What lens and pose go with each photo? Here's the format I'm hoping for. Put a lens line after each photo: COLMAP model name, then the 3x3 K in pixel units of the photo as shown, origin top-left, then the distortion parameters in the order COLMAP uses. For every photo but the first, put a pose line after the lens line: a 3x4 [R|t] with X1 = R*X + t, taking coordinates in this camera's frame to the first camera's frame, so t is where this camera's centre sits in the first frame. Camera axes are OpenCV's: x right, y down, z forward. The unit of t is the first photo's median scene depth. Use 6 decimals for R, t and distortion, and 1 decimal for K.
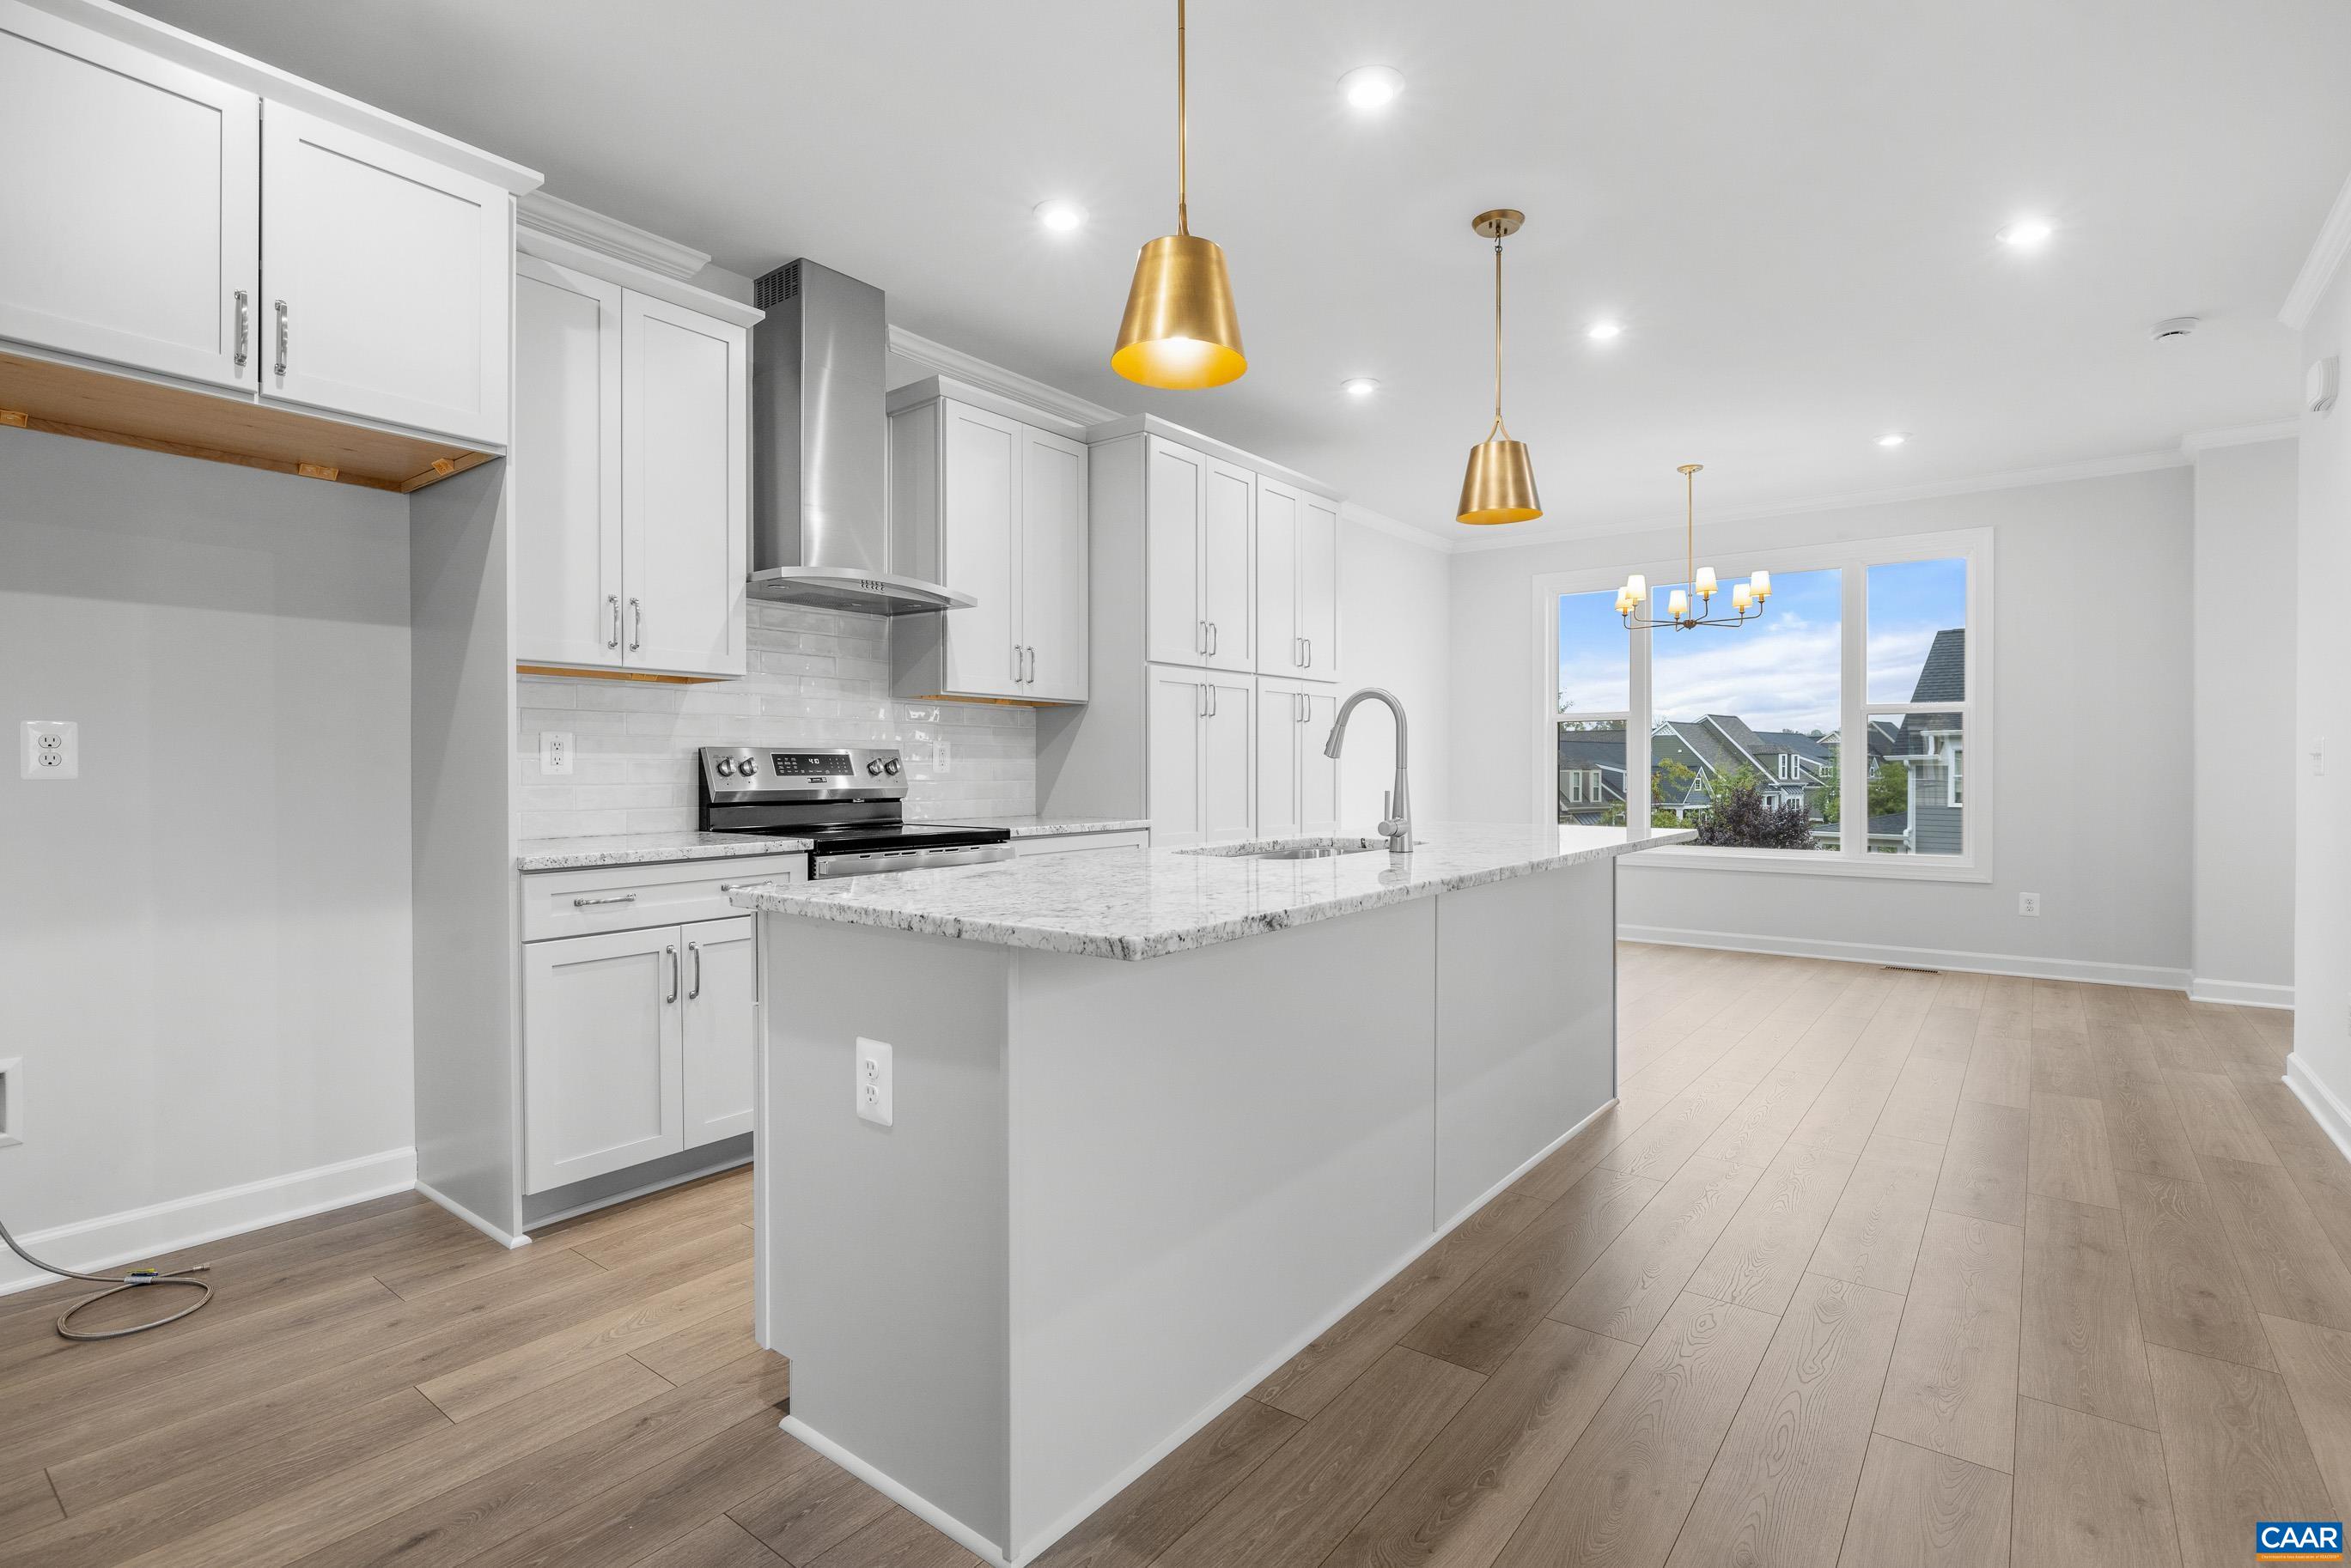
lens RADIAL K [[1130.4, 0, 1166.5], [0, 1130.4, 777.7], [0, 0, 1]] dist [-0.006595, 0.002541]
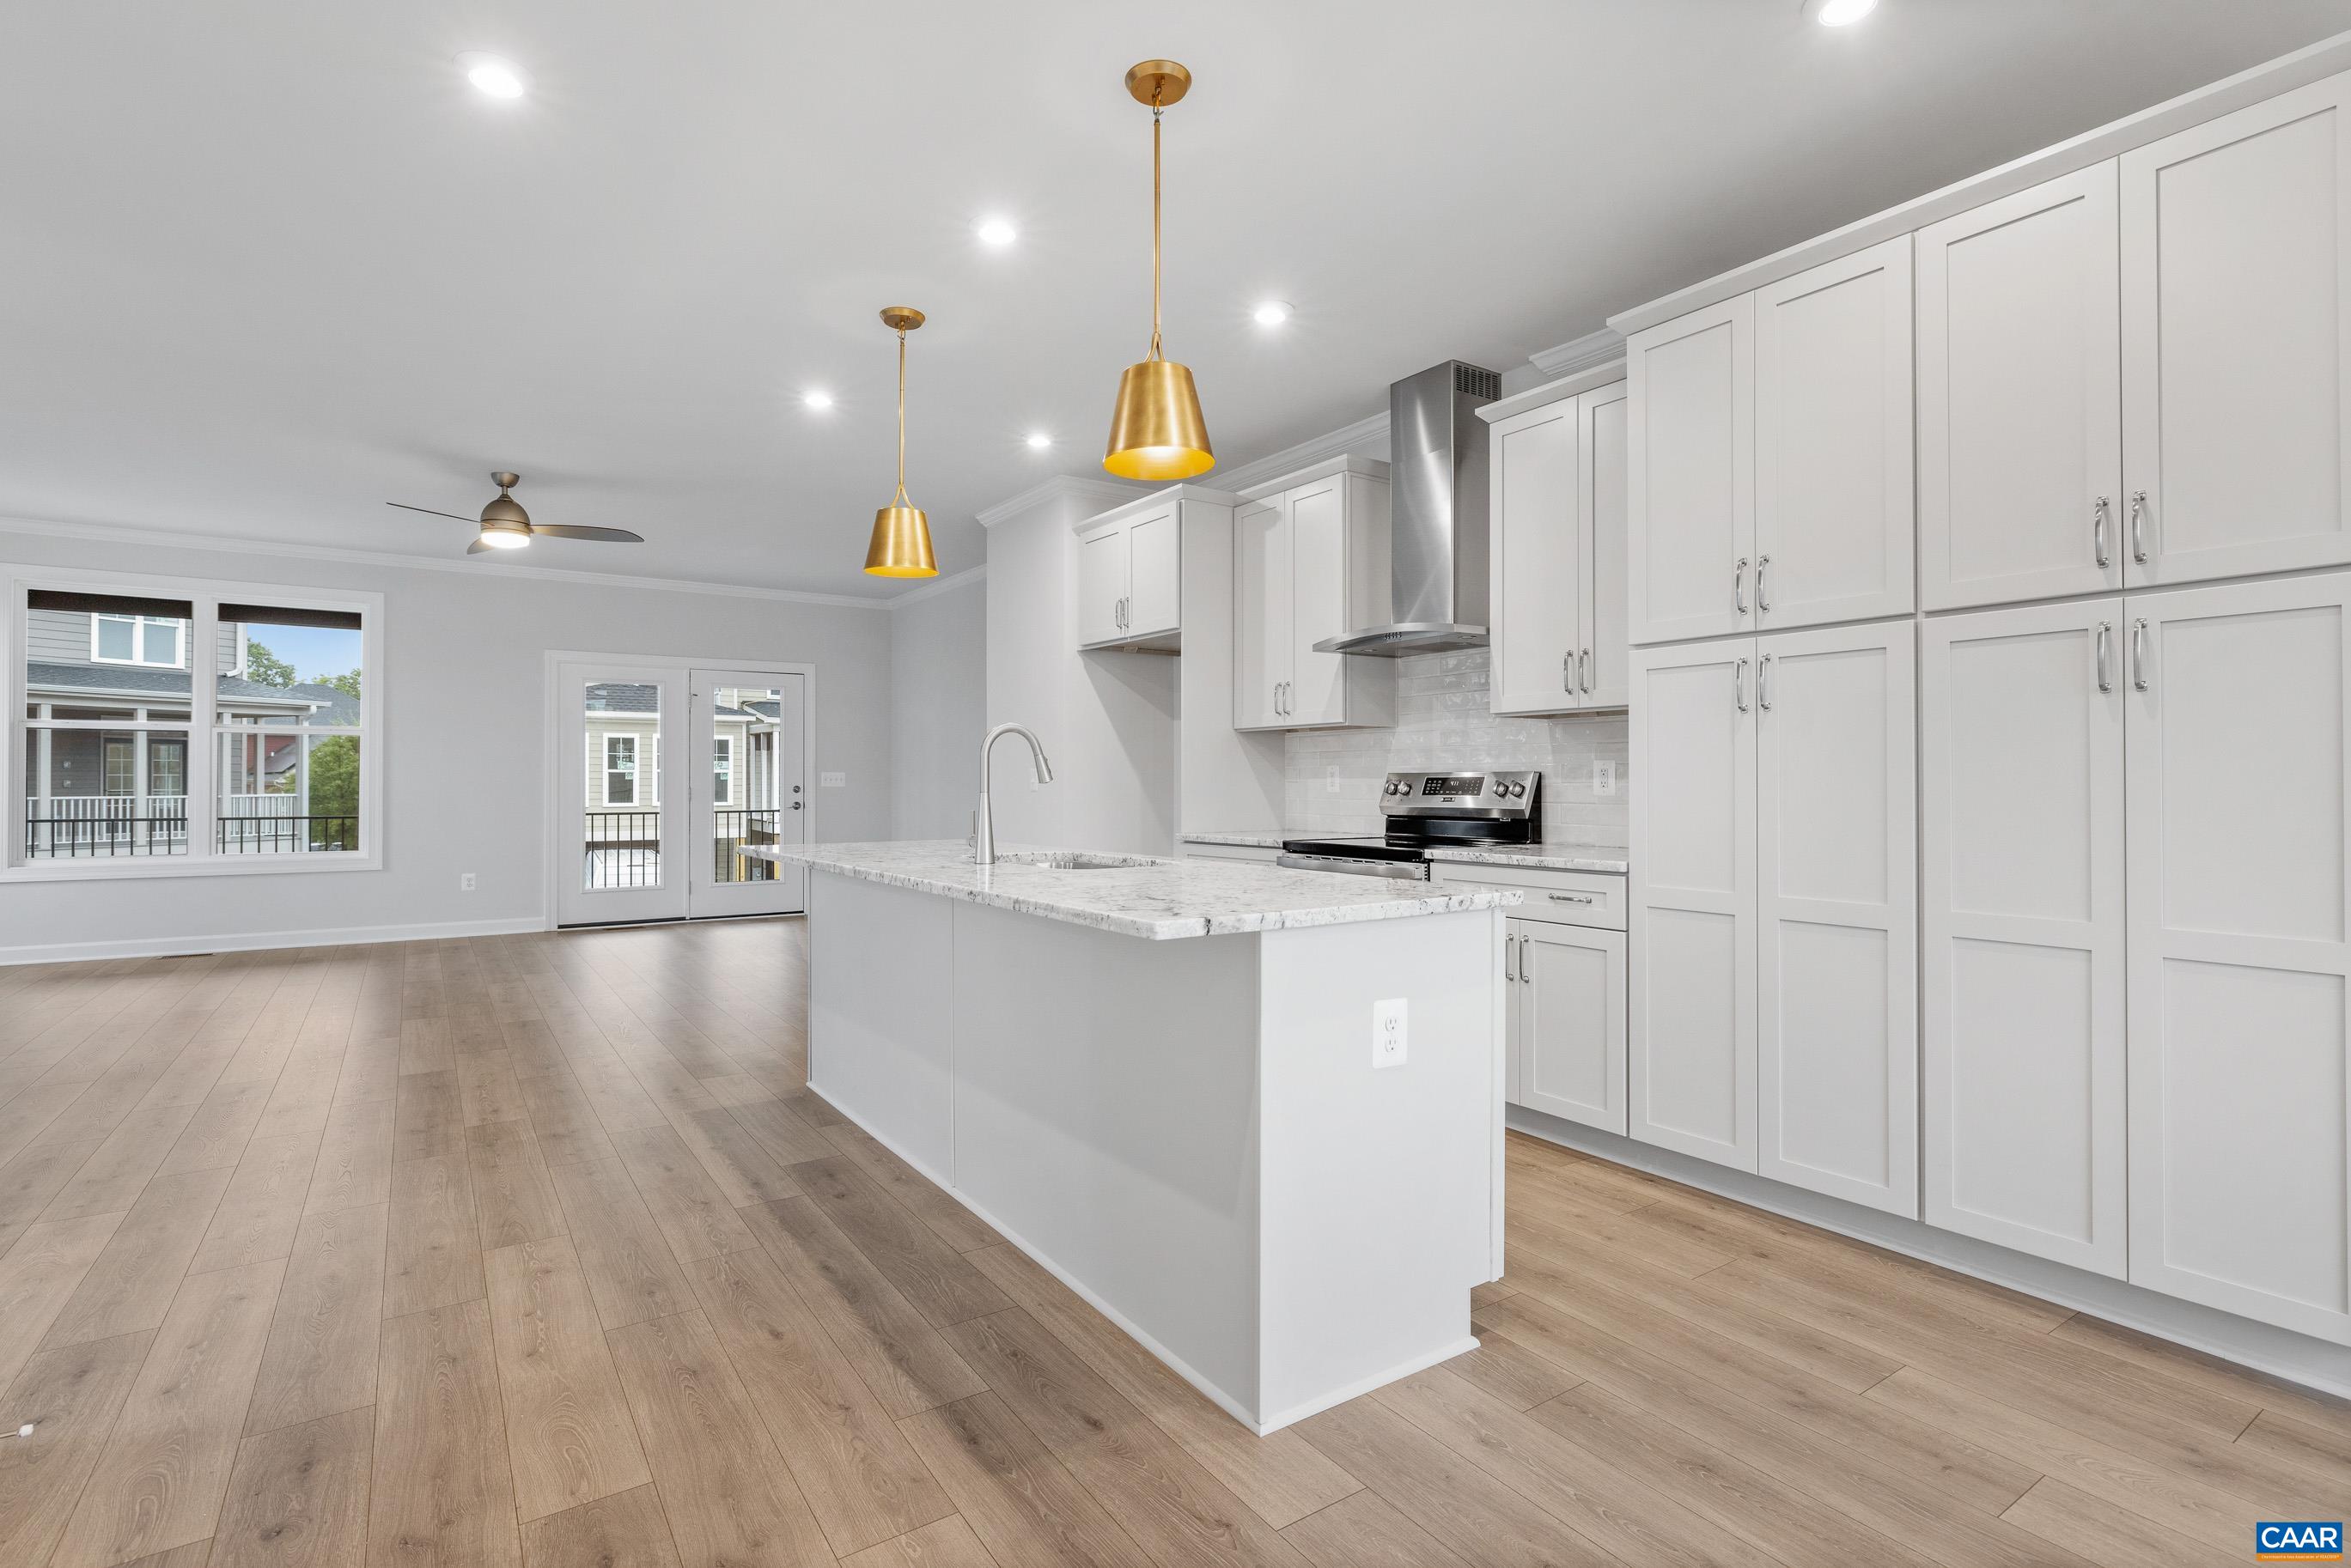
lens RADIAL K [[1130.4, 0, 1183.5], [0, 1130.4, 774.2], [0, 0, 1]] dist [-0.006595, 0.002541]
pose [[-0.306524, -0.008167, -0.951828, 0.900865], [-0.009704, 0.999938, -0.005454, -0.015392], [0.951813, 0.007565, -0.306584, 1.111702]]
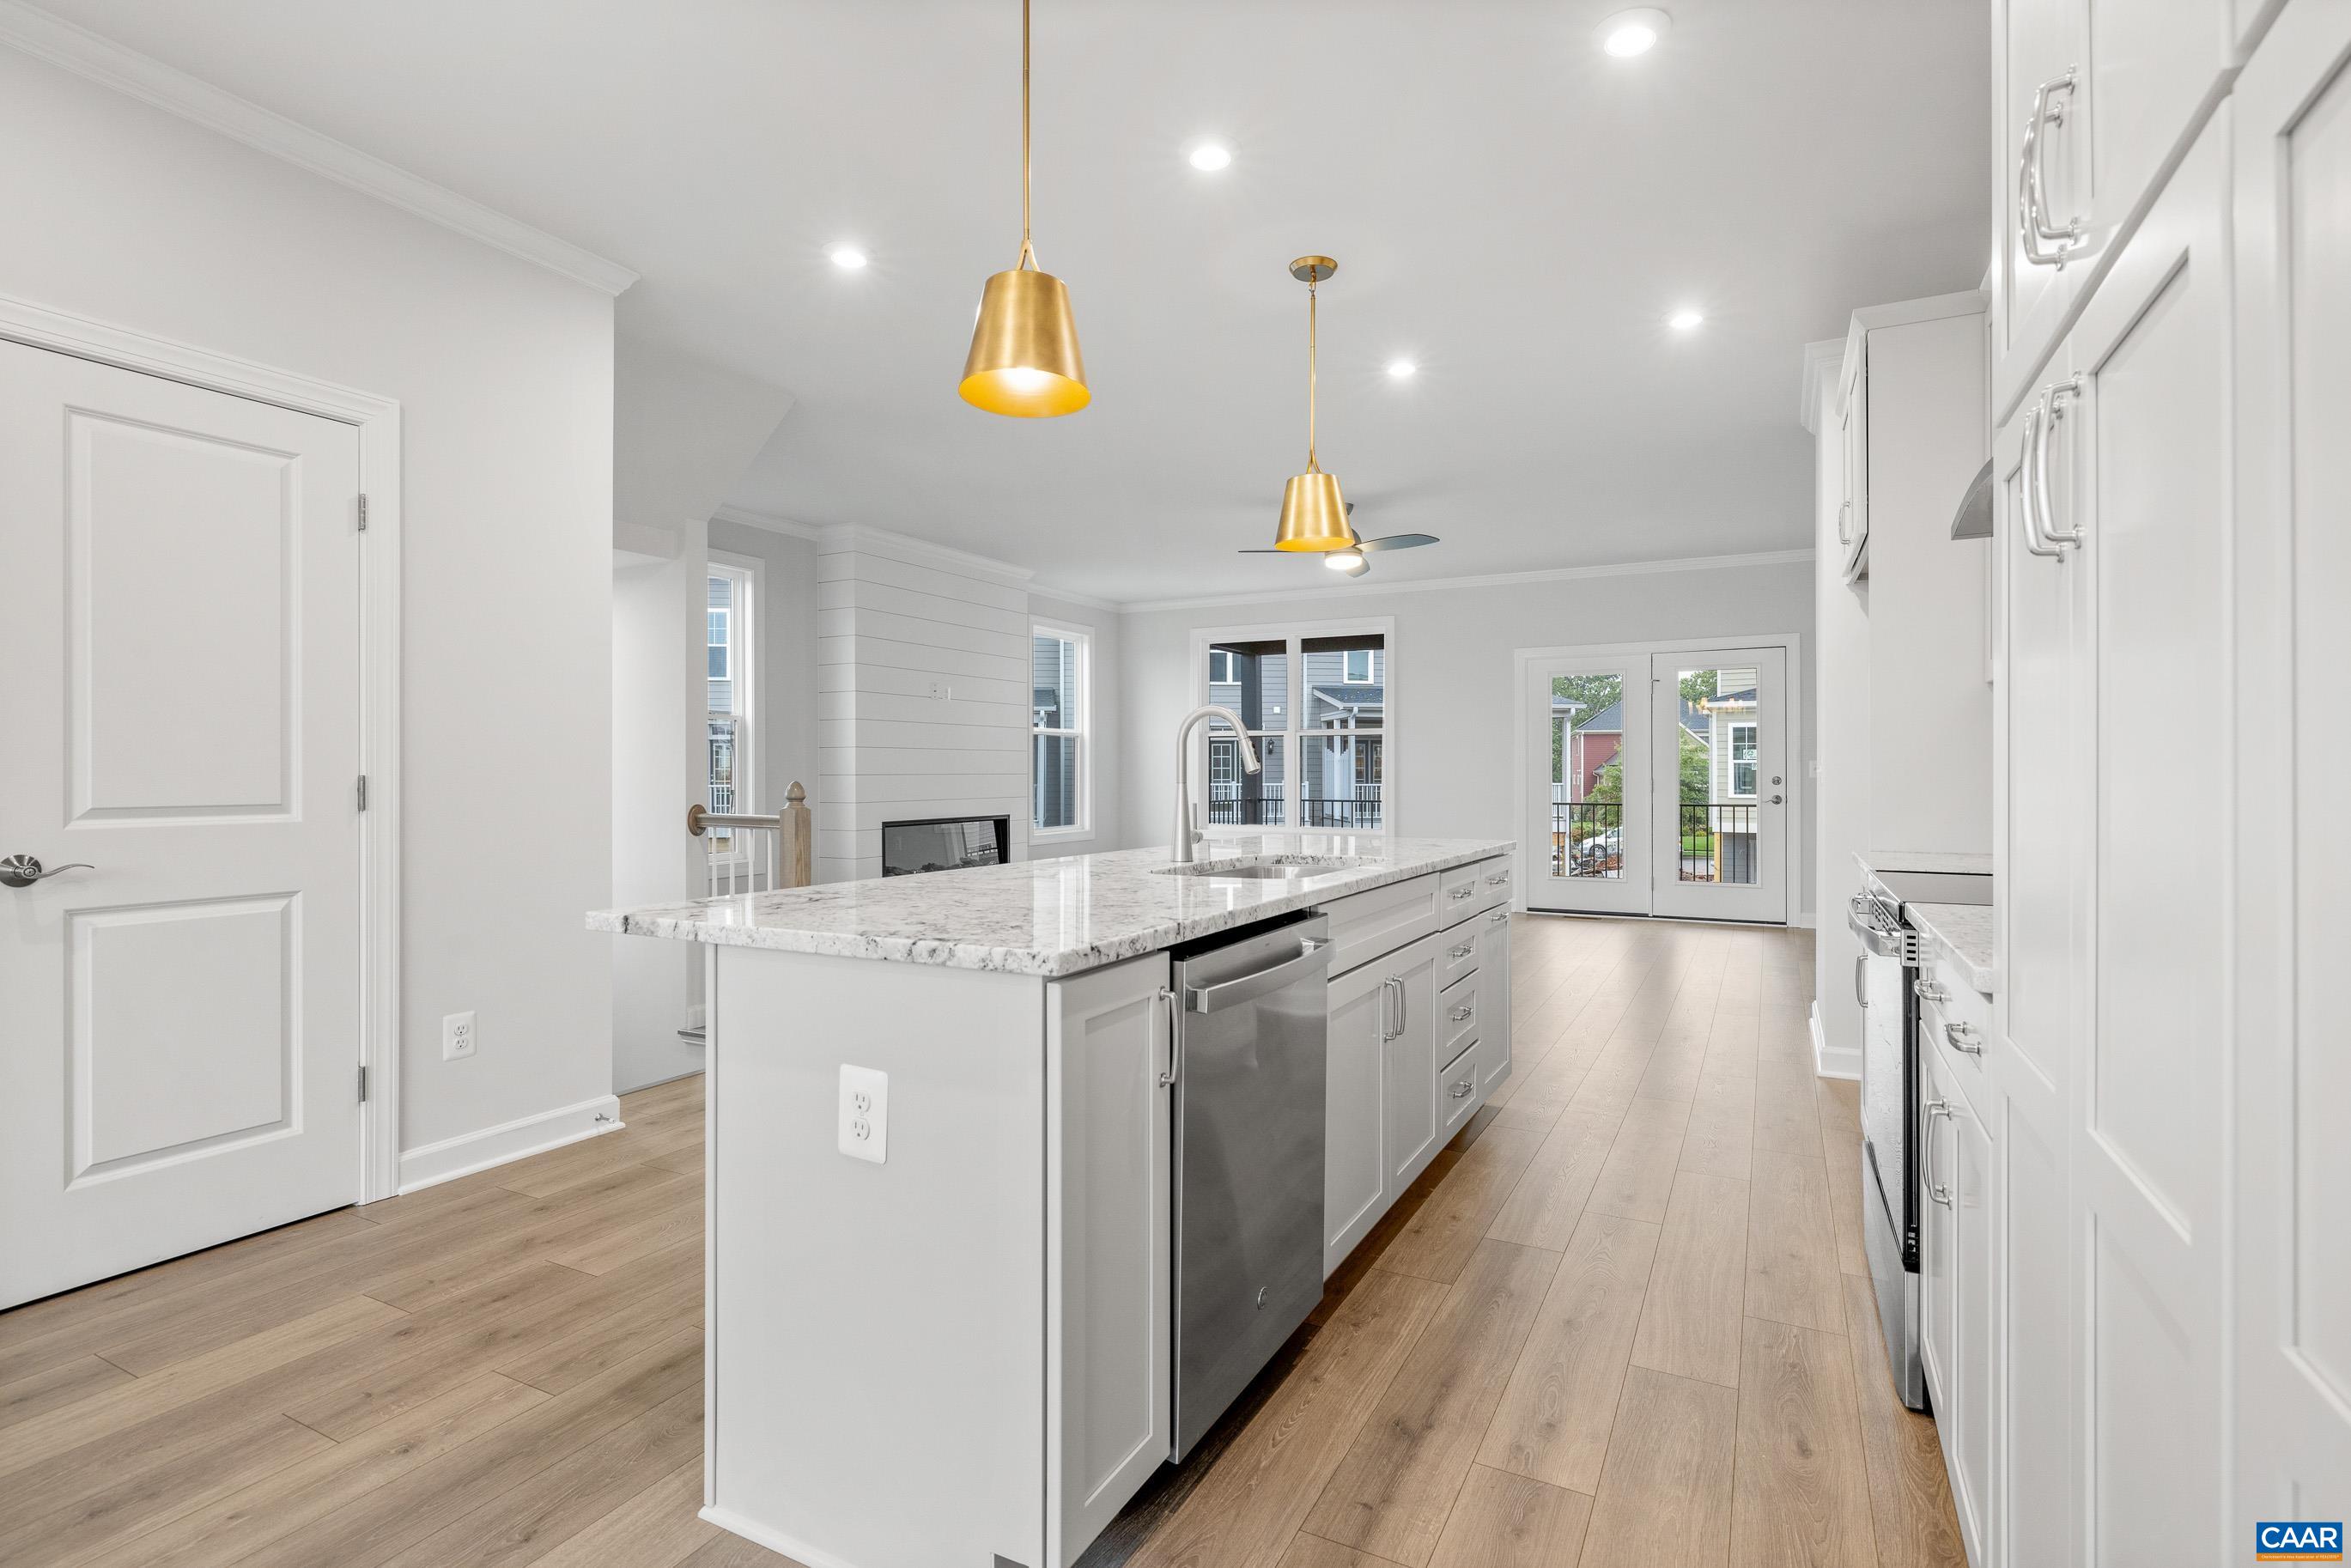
lens RADIAL K [[1130.6, 0, 1172.5], [0, 1130.6, 776.7], [0, 0, 1]] dist [-0.006595, 0.002541]
pose [[-0.985003, -0.000868, -0.172534, 0.288458], [-0.003057, 0.999918, 0.012425, -0.018745], [0.172509, 0.012766, -0.984925, 1.464027]]
